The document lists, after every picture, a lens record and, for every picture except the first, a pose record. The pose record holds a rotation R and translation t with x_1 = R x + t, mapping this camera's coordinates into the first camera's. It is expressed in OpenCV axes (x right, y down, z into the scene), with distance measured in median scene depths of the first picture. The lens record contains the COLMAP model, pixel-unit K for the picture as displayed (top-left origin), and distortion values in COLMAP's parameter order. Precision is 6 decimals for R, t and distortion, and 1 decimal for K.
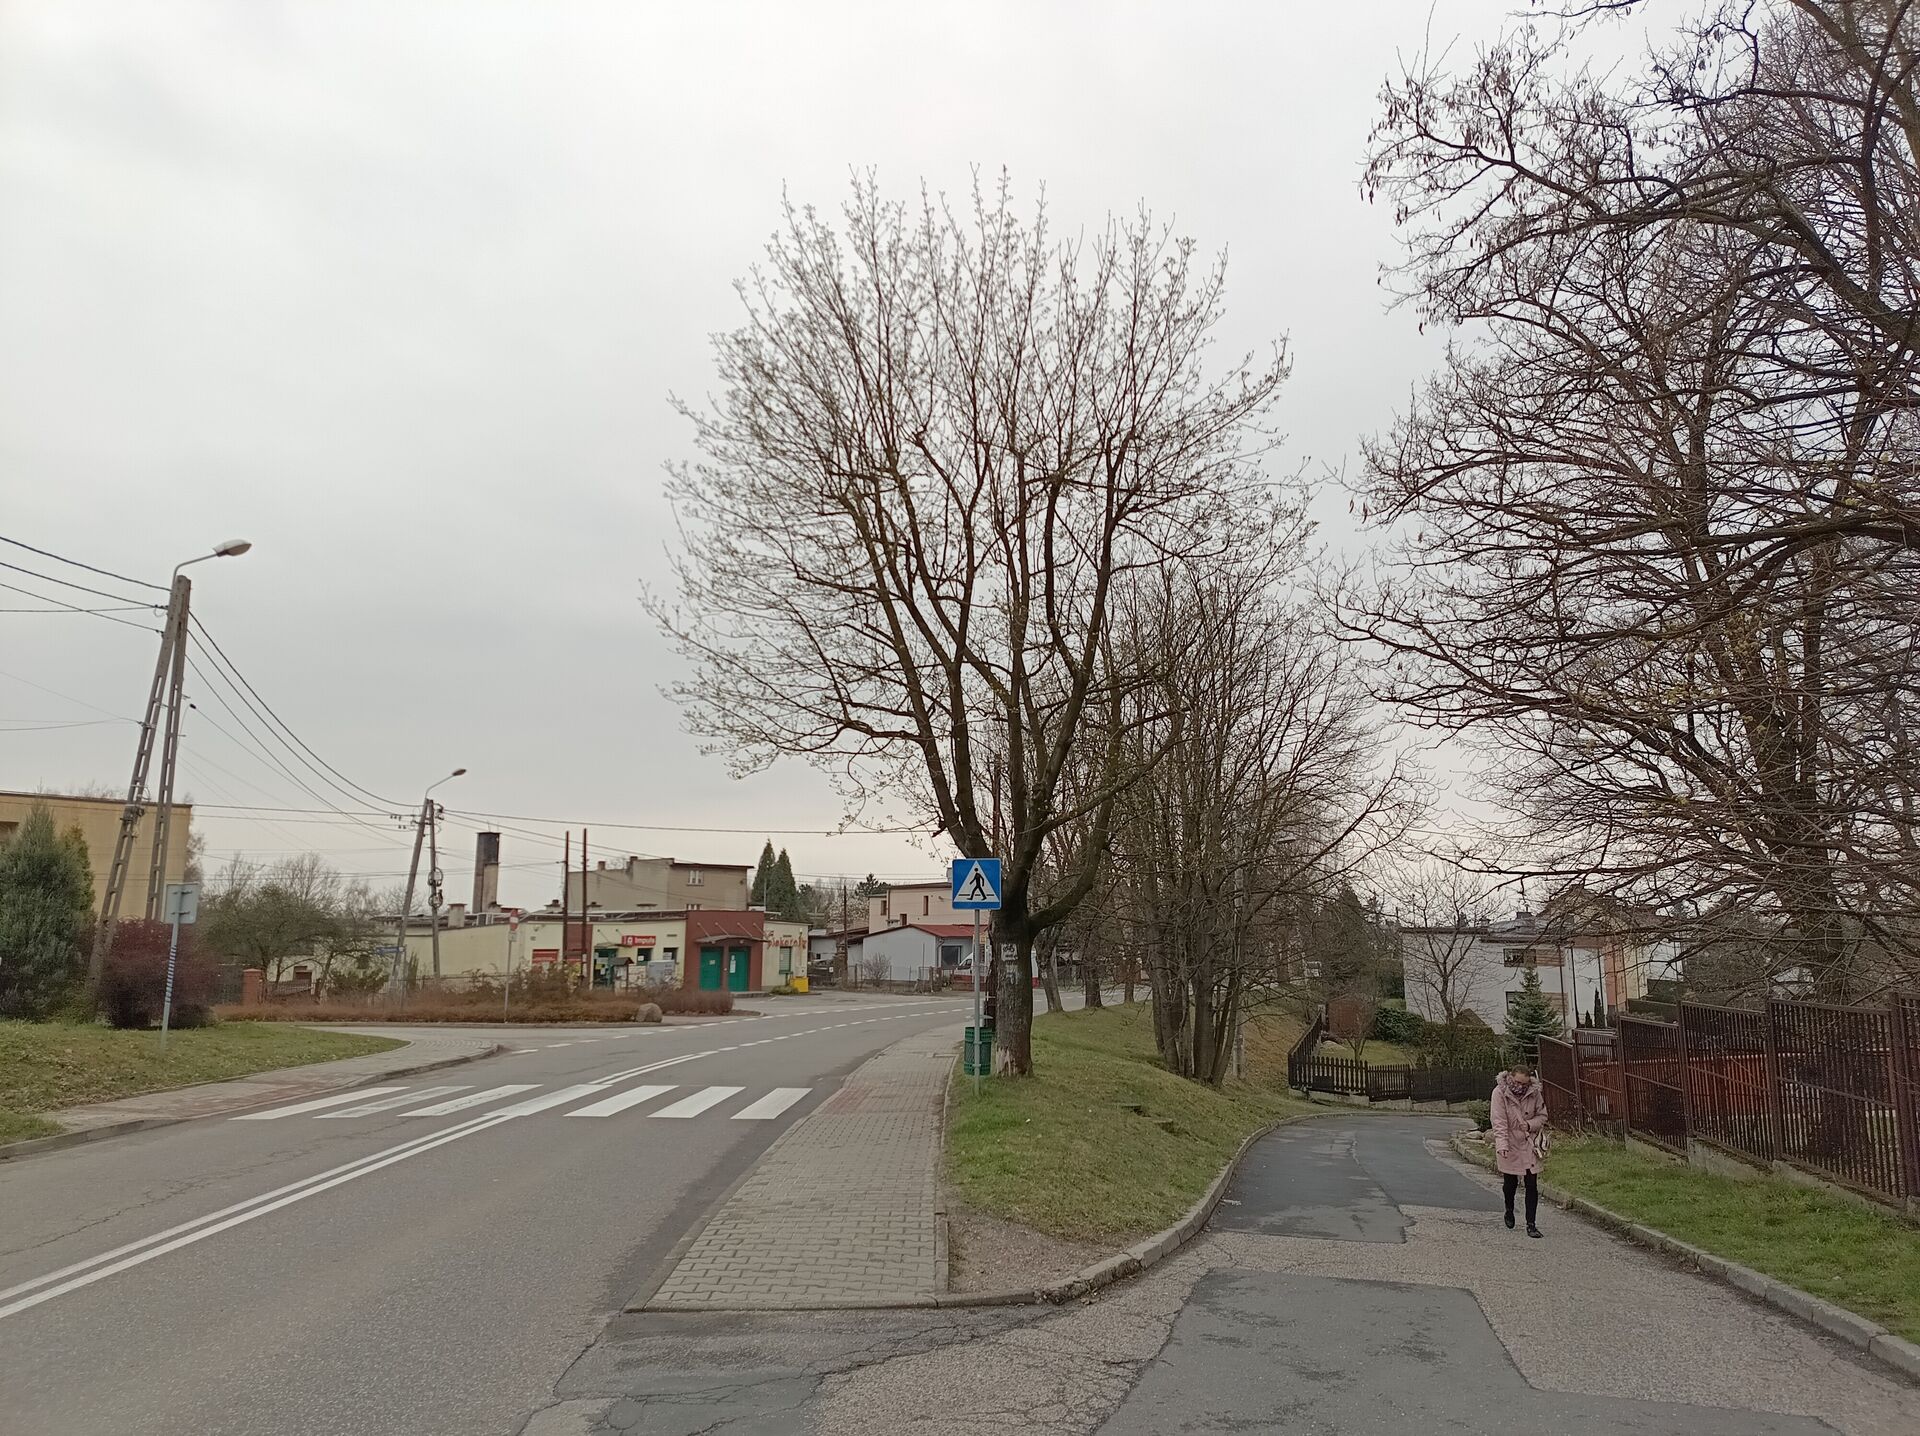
lens RADIAL K [[1412.4, 0, 960.0], [0, 1412.4, 718.0], [0, 0, 1]] dist [0.056086, 0.000096]
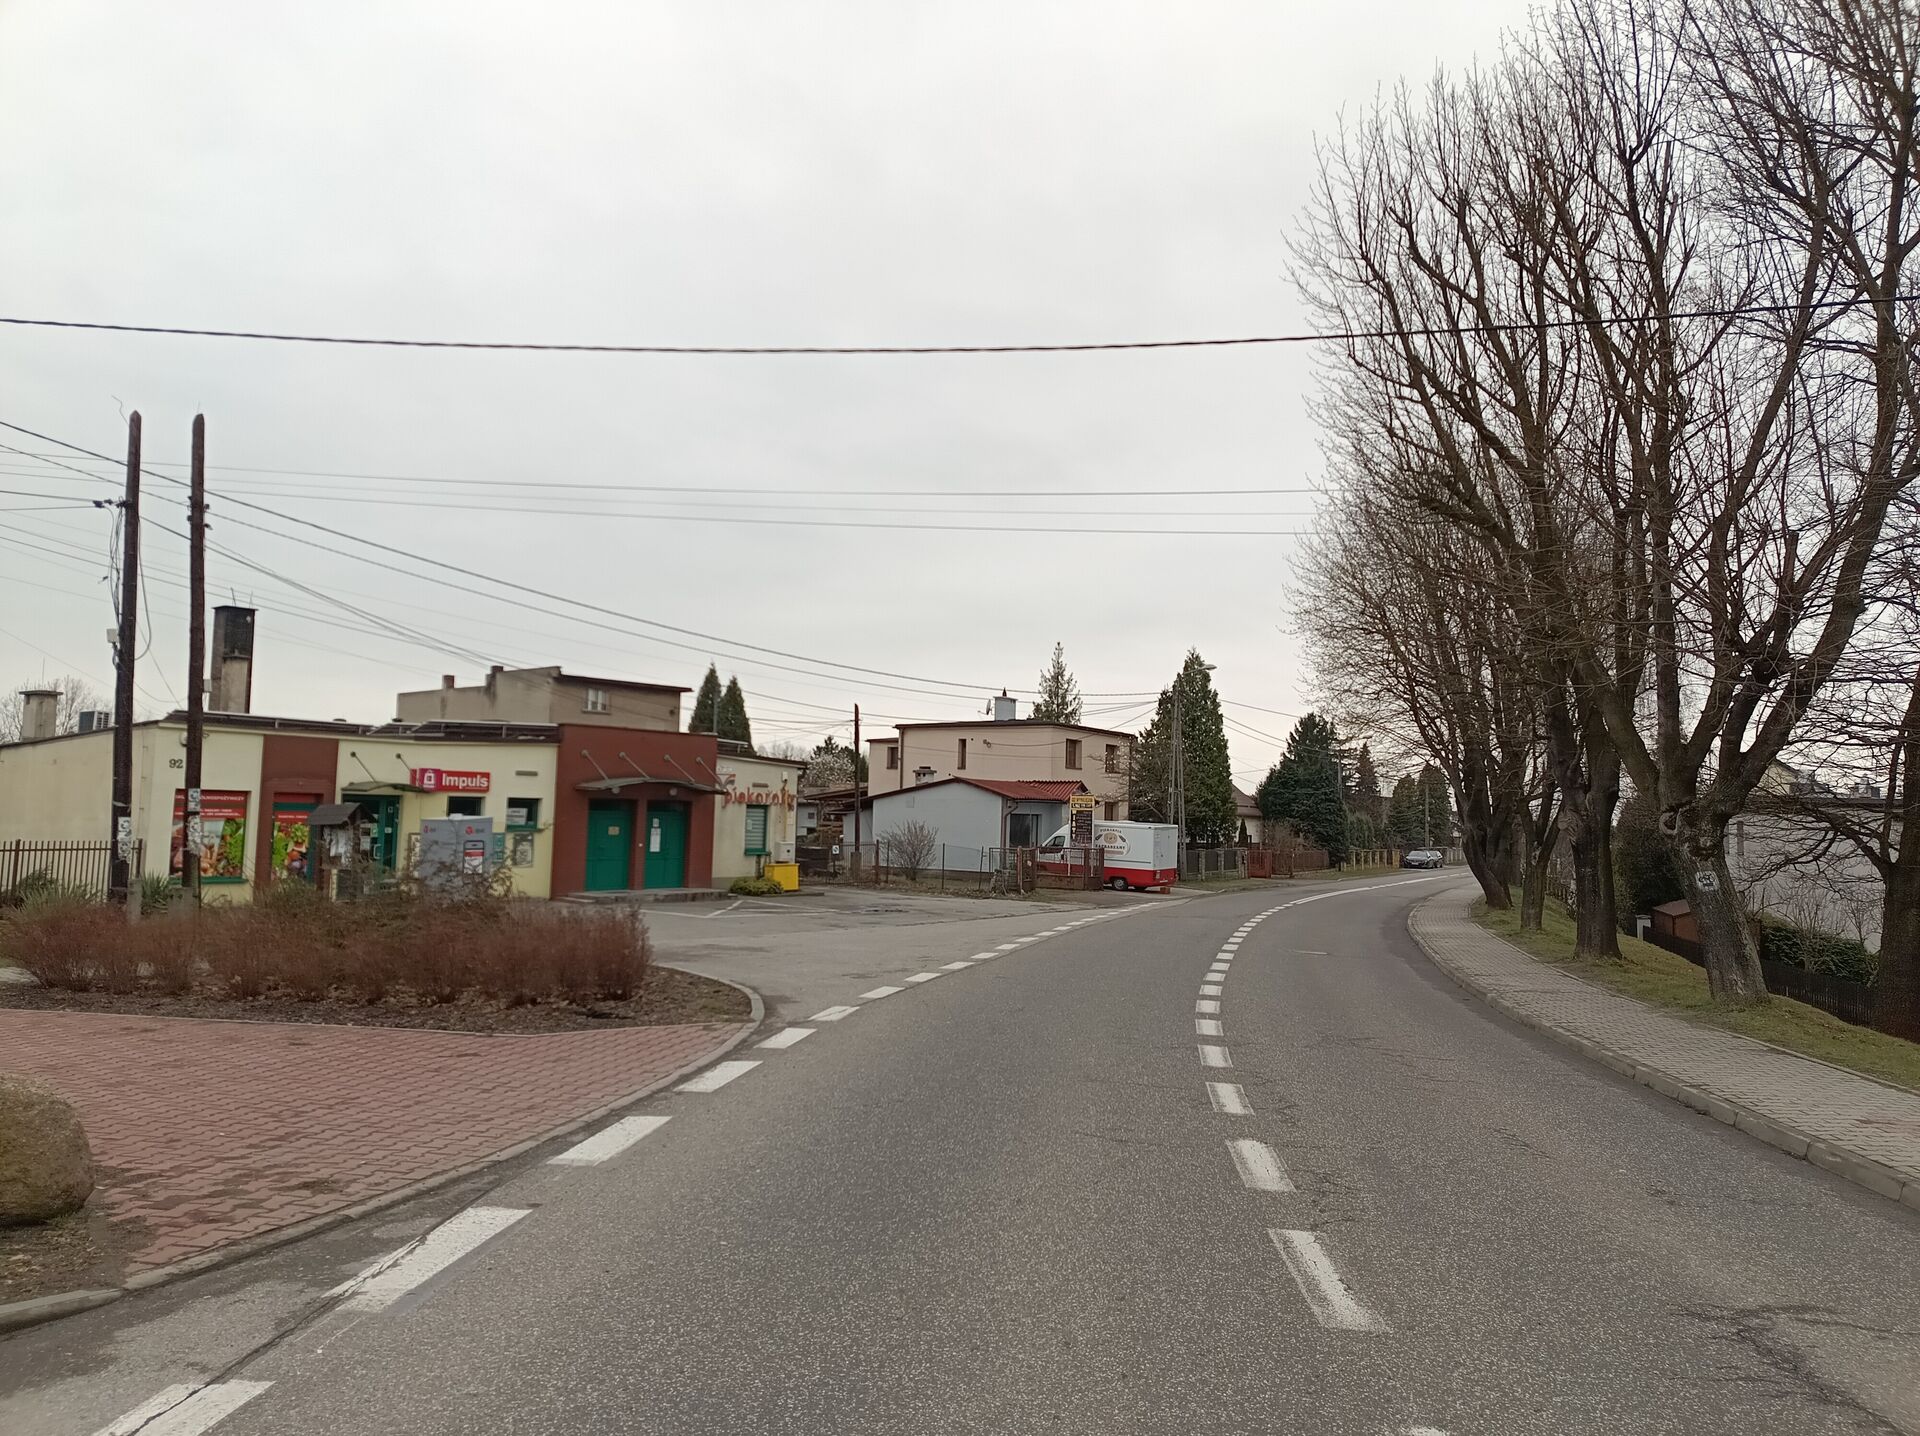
lens RADIAL K [[1412.4, 0, 960.0], [0, 1412.4, 718.0], [0, 0, 1]] dist [0.056086, 0.000096]
pose [[0.998644, 0.018194, 0.048778, -0.072138], [-0.021976, 0.996700, 0.078147, 0.084192], [-0.047195, -0.079113, 0.995748, 0.462327]]
